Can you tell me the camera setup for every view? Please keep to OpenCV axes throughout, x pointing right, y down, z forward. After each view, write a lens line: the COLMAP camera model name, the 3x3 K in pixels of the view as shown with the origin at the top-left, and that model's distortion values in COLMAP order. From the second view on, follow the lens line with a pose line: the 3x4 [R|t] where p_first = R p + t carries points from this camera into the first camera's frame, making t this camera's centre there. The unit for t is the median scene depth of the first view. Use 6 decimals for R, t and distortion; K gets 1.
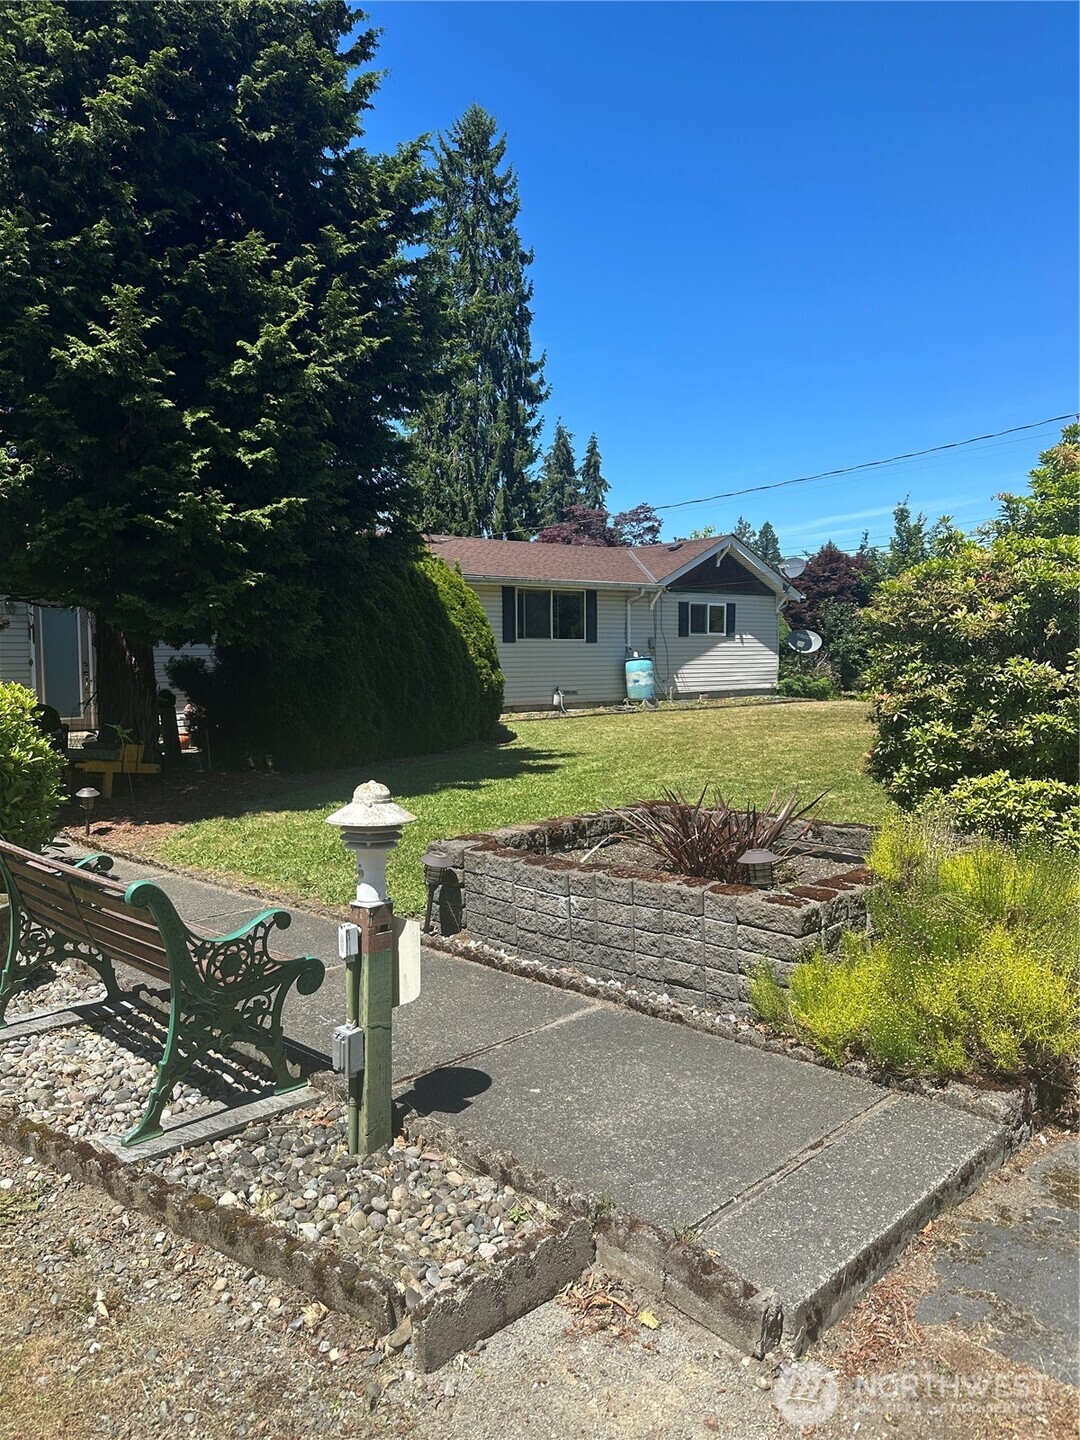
lens RADIAL K [[1013.8, 0, 539.9], [0, 1013.8, 719.9], [0, 0, 1]] dist [0.002753, 0.000407]
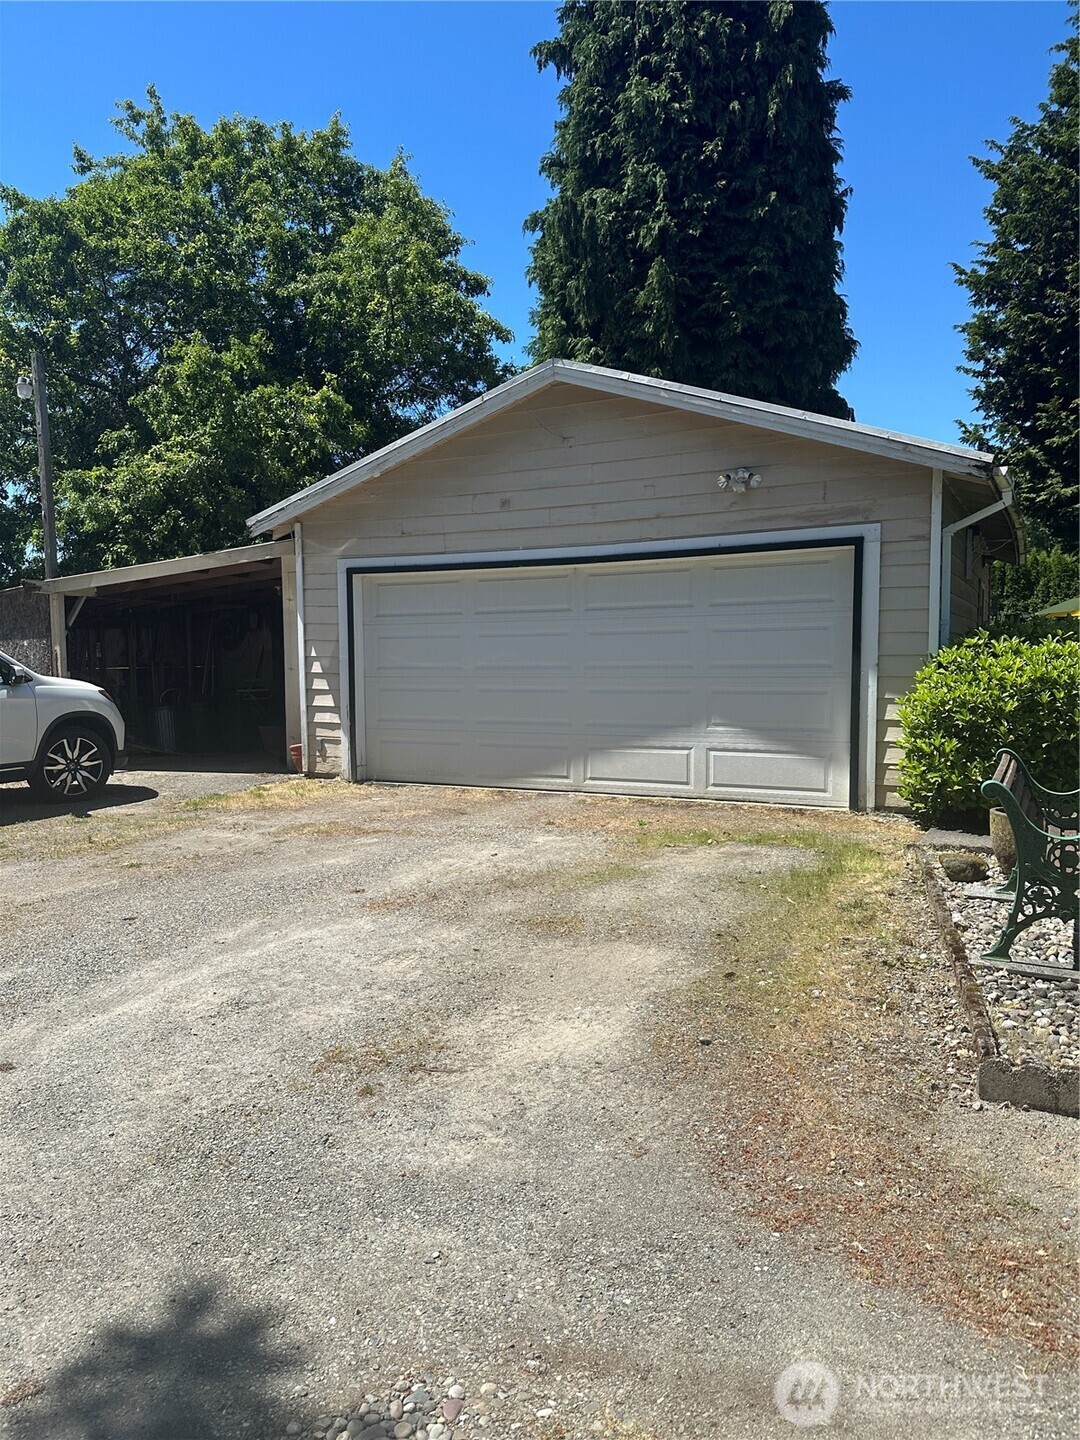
lens RADIAL K [[1013.8, 0, 539.7], [0, 1013.8, 721.1], [0, 0, 1]] dist [0.002753, 0.000407]
pose [[0.309691, 0.082132, -0.947283, 0.757264], [-0.044179, 0.996429, 0.071950, -0.006362], [0.949810, 0.019568, 0.312213, -0.089932]]
